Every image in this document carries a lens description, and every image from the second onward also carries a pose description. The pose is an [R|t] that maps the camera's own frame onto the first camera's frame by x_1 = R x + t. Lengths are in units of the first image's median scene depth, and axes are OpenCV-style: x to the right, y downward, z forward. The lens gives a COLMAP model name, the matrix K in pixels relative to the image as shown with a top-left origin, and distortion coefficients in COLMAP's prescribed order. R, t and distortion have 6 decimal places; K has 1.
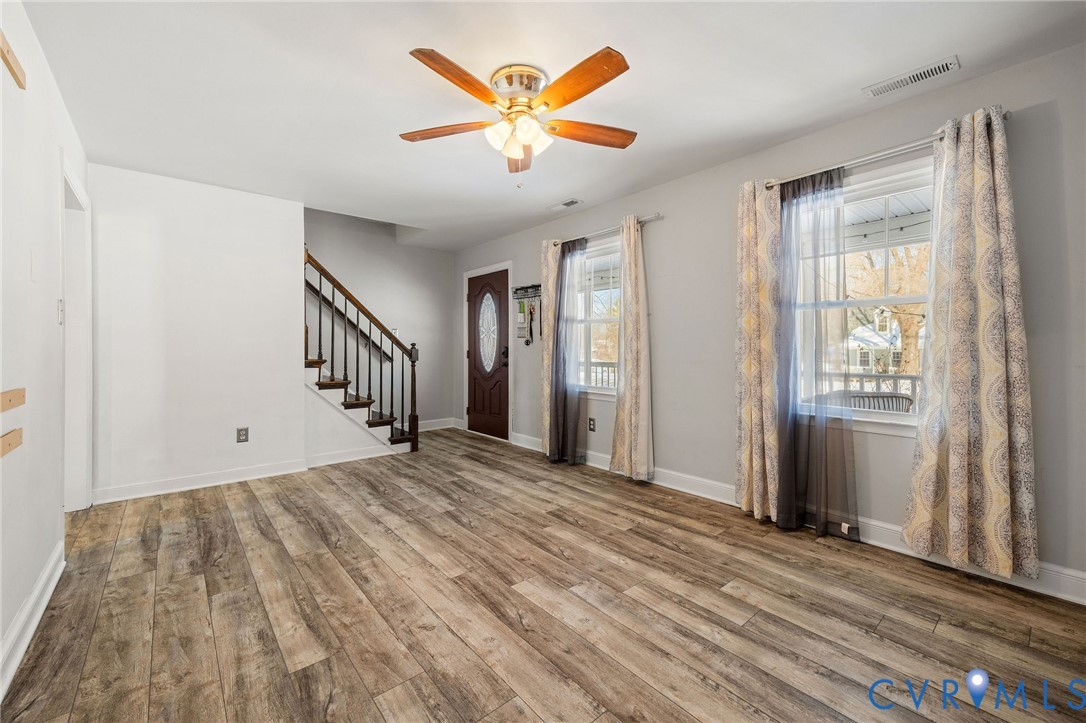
lens RADIAL K [[433.8, 0, 548.9], [0, 433.8, 355.7], [0, 0, 1]] dist [0.001183, 0.000095]
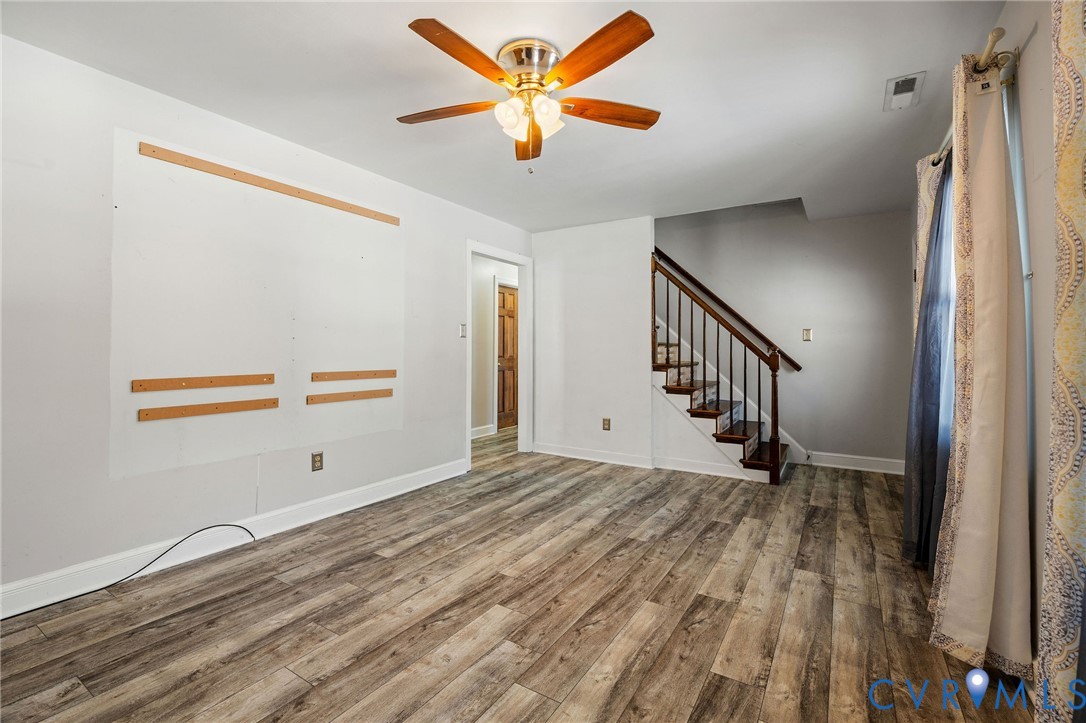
lens RADIAL K [[489.8, 0, 546.7], [0, 489.8, 333.3], [0, 0, 1]] dist [-0.015437, 0.000062]
pose [[0.288783, -0.030836, -0.956898, 0.798567], [-0.025992, 0.998860, -0.040033, -0.014888], [0.957042, 0.036433, 0.287652, 0.634118]]
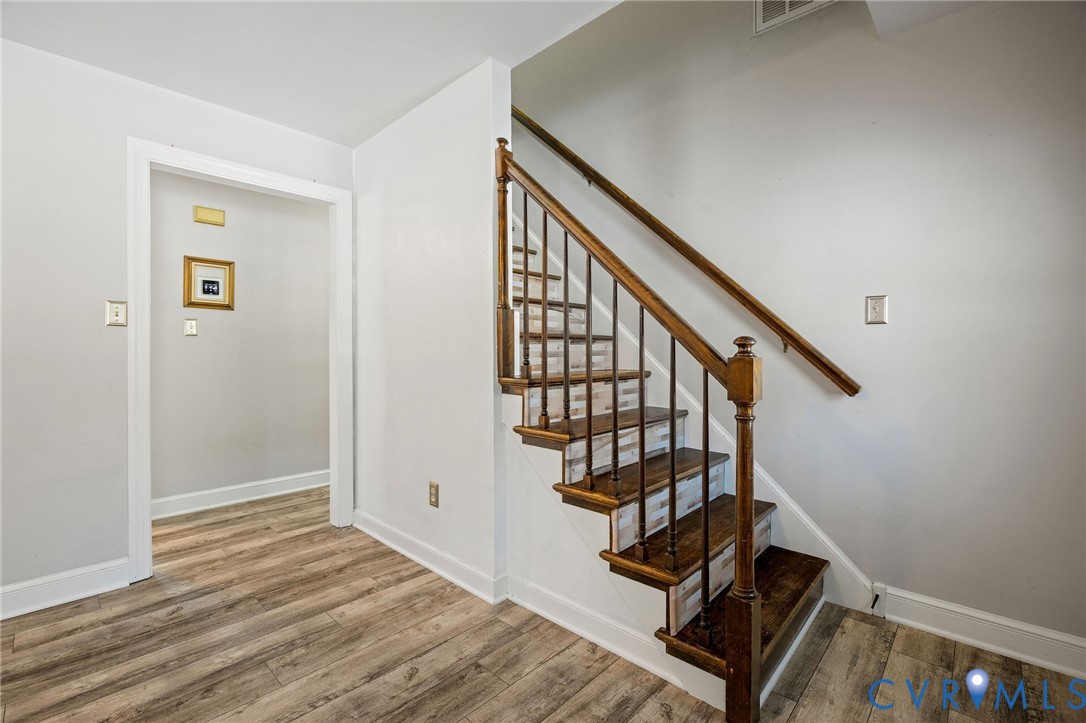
lens RADIAL K [[474.6, 0, 541.1], [0, 474.6, 356.2], [0, 0, 1]] dist [-0.014823, 0.000028]
pose [[0.090981, 0.012070, -0.995779, -0.041775], [-0.020092, 0.999745, 0.010282, -0.032285], [0.995650, 0.019071, 0.091201, 1.566329]]
